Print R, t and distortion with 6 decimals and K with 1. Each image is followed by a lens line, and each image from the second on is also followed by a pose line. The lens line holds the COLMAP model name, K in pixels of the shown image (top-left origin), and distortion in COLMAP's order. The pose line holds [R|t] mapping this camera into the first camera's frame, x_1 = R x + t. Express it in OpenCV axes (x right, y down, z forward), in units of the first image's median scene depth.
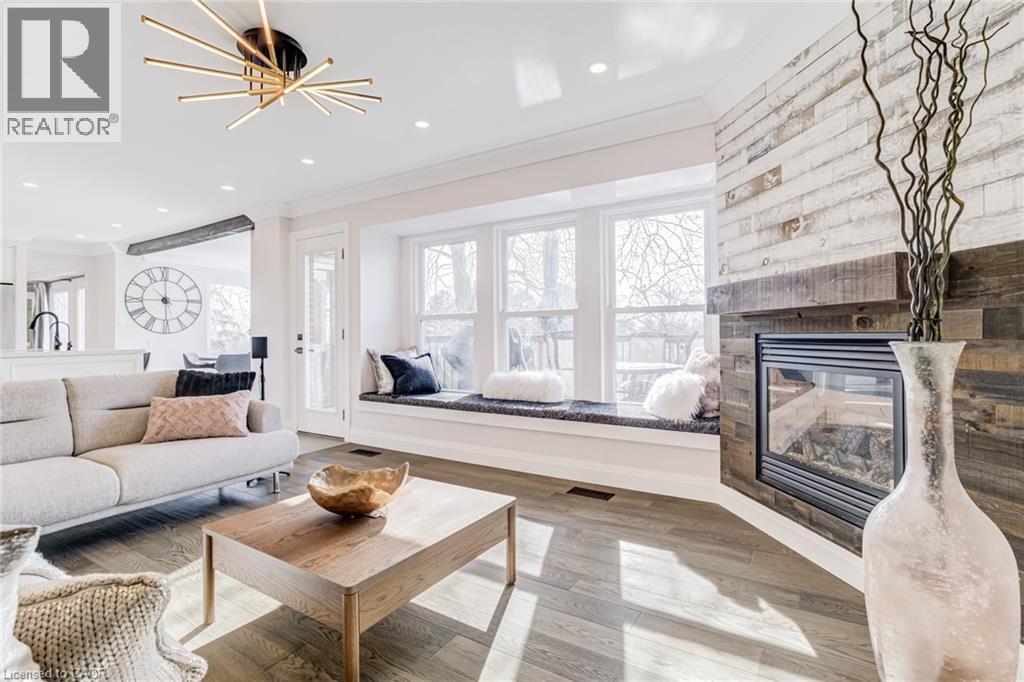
lens RADIAL K [[480.1, 0, 519.1], [0, 480.1, 336.3], [0, 0, 1]] dist [-0.013071, 0.003134]
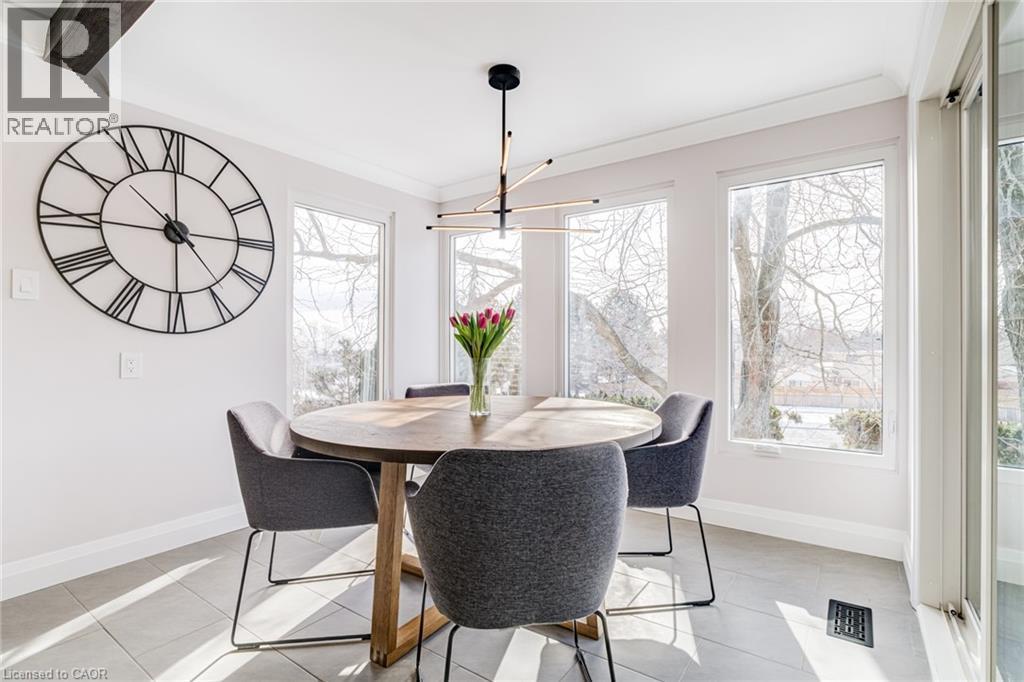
lens RADIAL K [[480.1, 0, 512.8], [0, 480.1, 341.3], [0, 0, 1]] dist [-0.013071, 0.003134]
pose [[0.999817, -0.001463, -0.019068, -0.513827], [0.001312, 0.999968, -0.007906, 0.002211], [0.019079, 0.007879, 0.999787, 0.691813]]
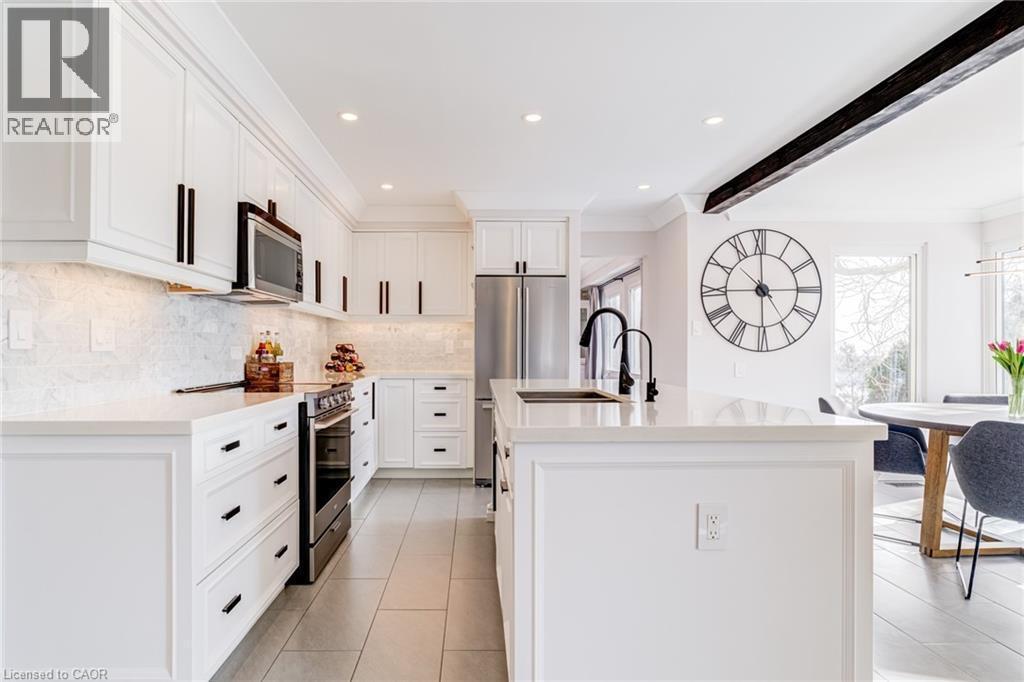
lens RADIAL K [[480.1, 0, 512.9], [0, 480.1, 347.2], [0, 0, 1]] dist [-0.013071, 0.003134]
pose [[0.577253, -0.000851, -0.816565, -0.469668], [-0.003745, 0.999986, -0.003690, -0.007870], [0.816557, 0.005188, 0.577242, 0.465873]]
